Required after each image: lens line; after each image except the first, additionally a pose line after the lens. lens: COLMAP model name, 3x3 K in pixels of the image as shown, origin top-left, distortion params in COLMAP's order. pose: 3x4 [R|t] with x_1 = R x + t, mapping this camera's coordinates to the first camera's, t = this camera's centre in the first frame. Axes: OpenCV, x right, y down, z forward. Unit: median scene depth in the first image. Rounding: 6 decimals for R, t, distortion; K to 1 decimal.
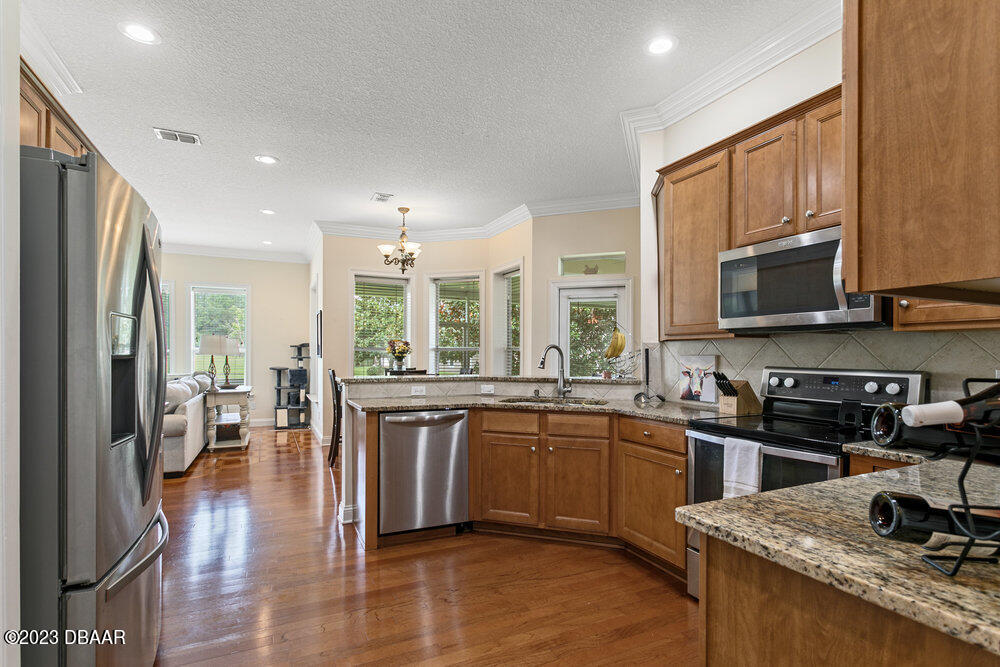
lens RADIAL K [[476.8, 0, 490.2], [0, 476.8, 350.6], [0, 0, 1]] dist [0.010293, -0.000978]
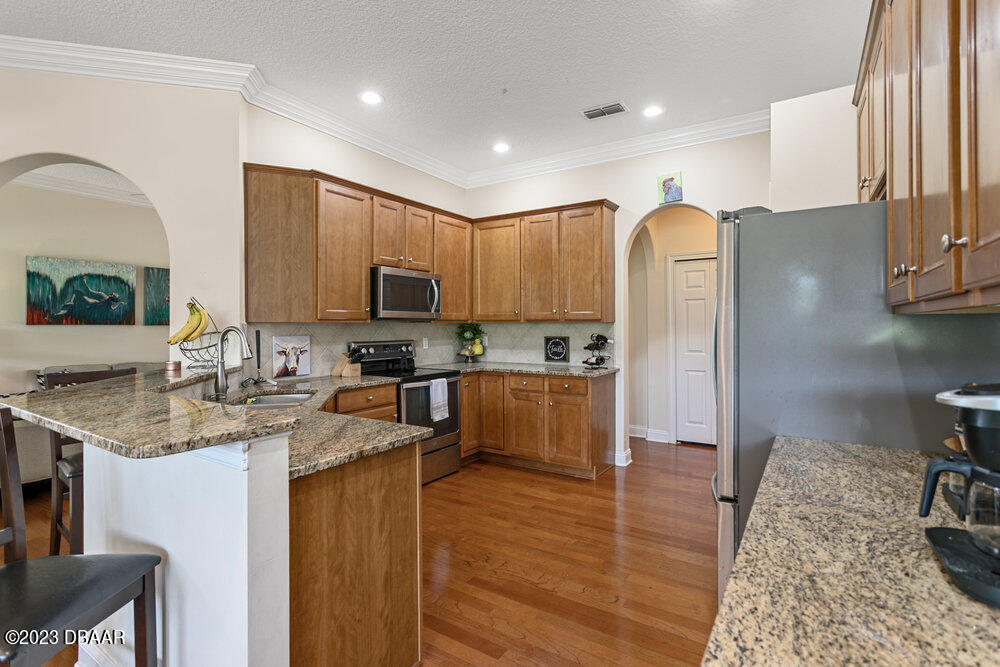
lens RADIAL K [[476.8, 0, 497.0], [0, 476.8, 326.3], [0, 0, 1]] dist [0.010293, -0.000978]
pose [[-0.535452, -0.003039, 0.844560, -0.800947], [-0.005088, 0.999987, 0.000372, -0.015928], [-0.844550, -0.004098, -0.535461, 1.221091]]
